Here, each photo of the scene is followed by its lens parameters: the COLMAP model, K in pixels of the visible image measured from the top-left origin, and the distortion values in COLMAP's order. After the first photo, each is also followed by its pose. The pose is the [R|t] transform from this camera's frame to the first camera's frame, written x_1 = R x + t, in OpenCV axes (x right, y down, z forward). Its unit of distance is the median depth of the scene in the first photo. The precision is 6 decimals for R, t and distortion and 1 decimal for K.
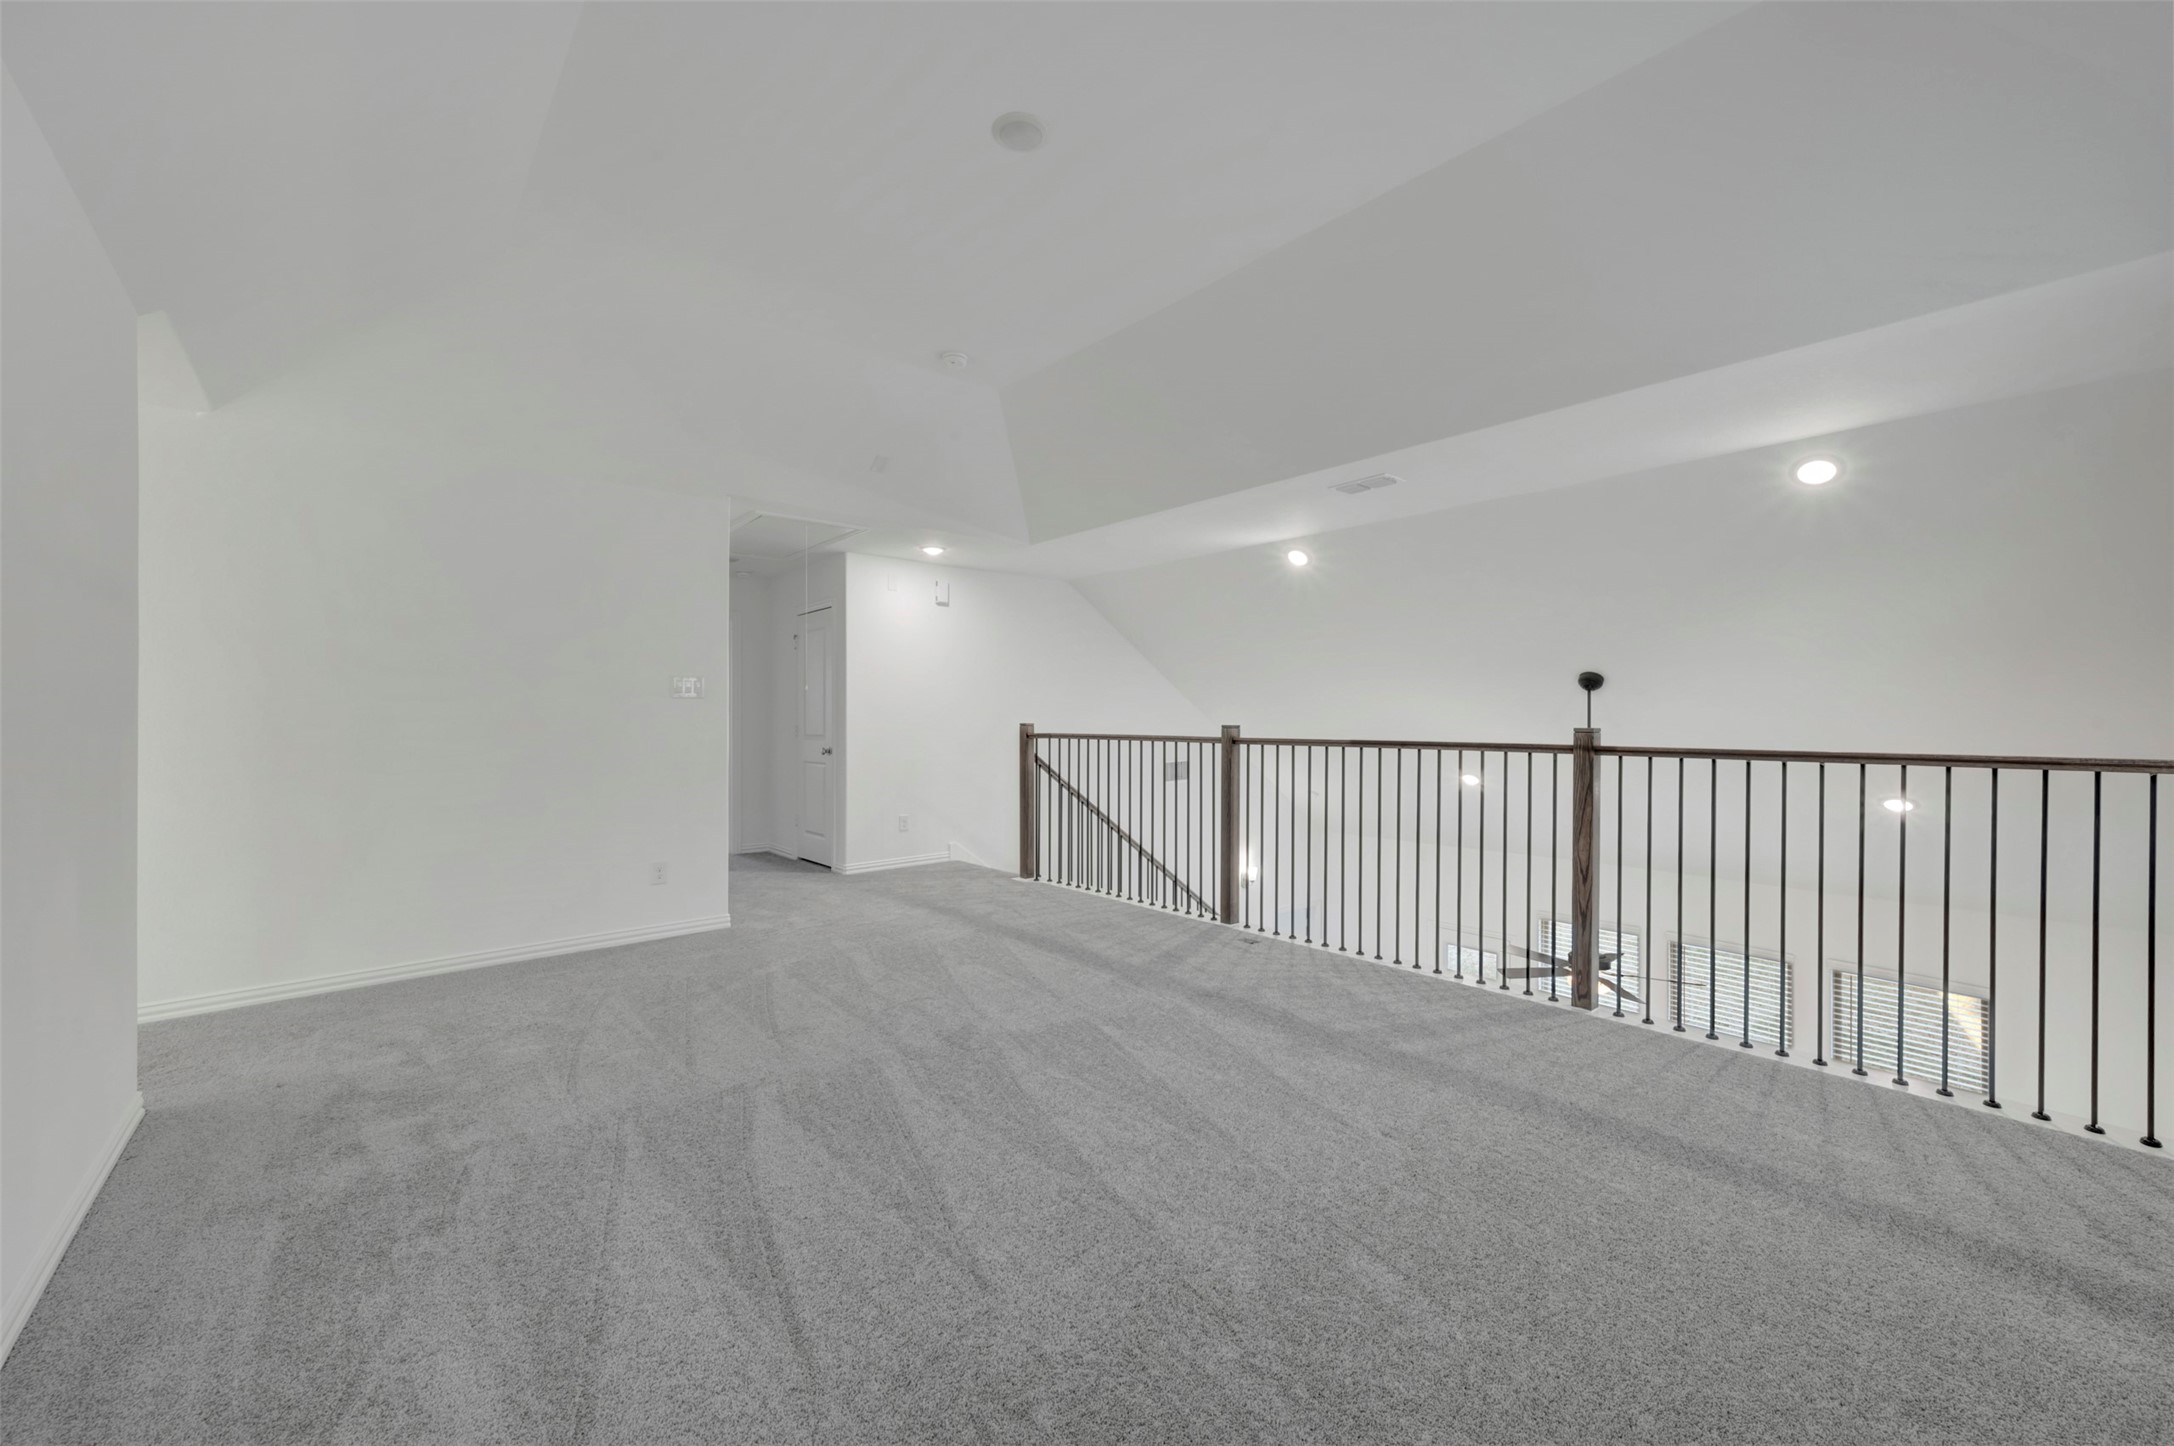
lens RADIAL K [[852.3, 0, 1089.2], [0, 852.3, 715.3], [0, 0, 1]] dist [0.001553, 0.000107]
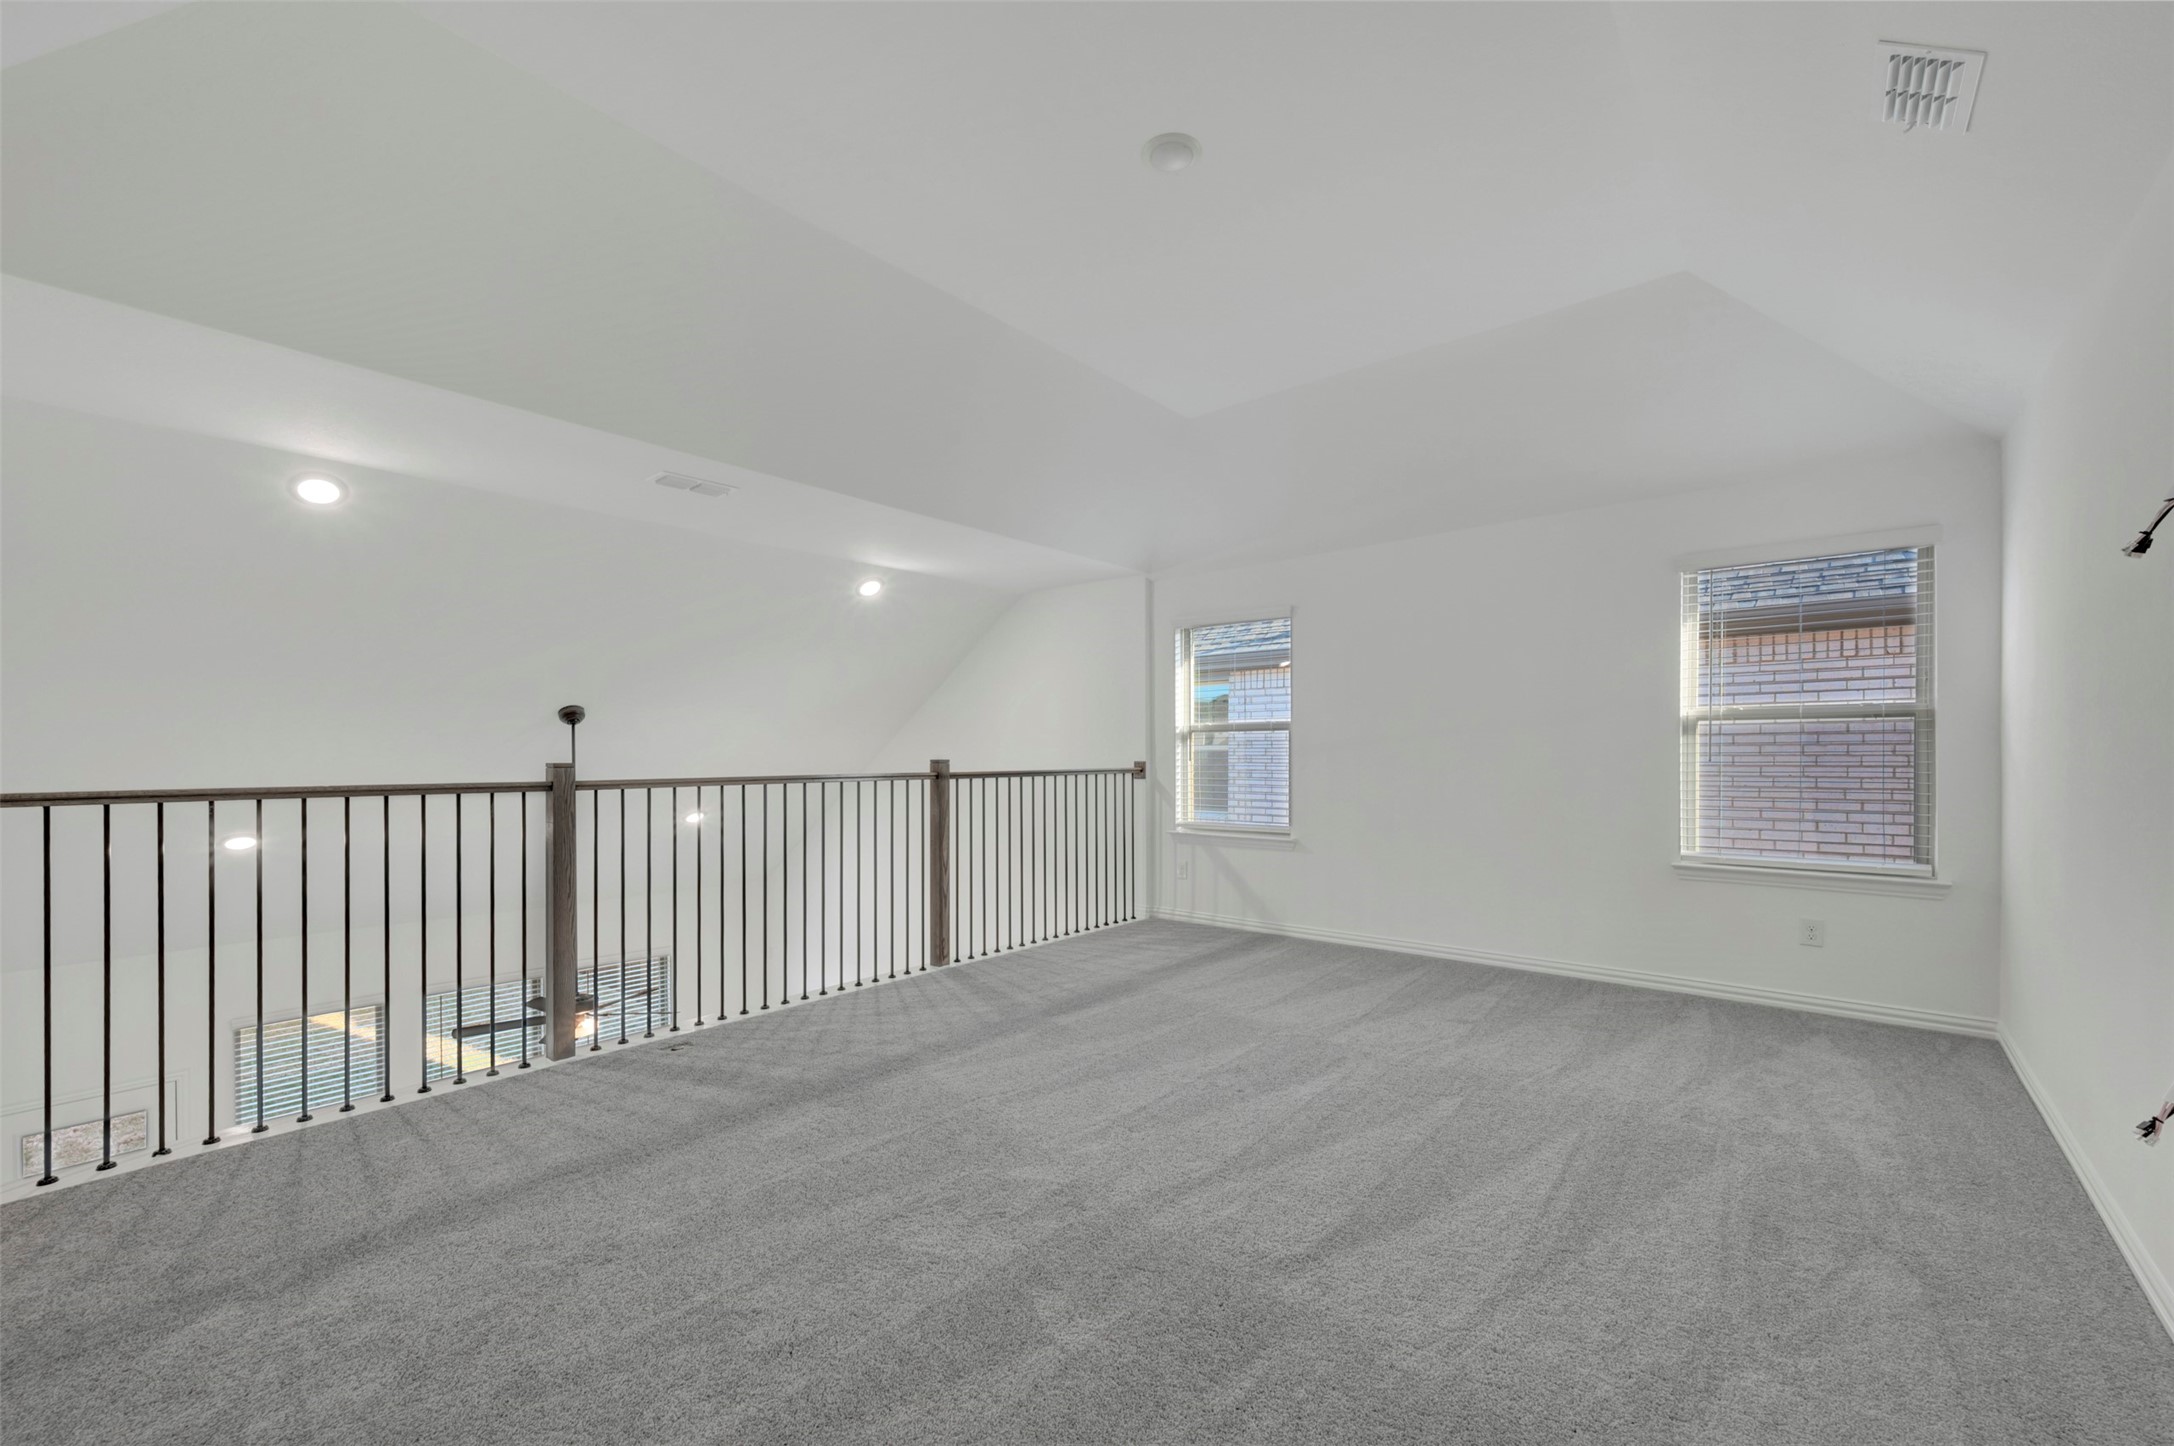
lens RADIAL K [[865.9, 0, 1094.8], [0, 865.9, 703.8], [0, 0, 1]] dist [0.001368, -0.000482]
pose [[-0.177630, 0.052425, 0.982700, -0.460512], [-0.001131, 0.998569, -0.053476, -0.000027], [-0.984097, -0.010610, -0.177317, 0.550687]]
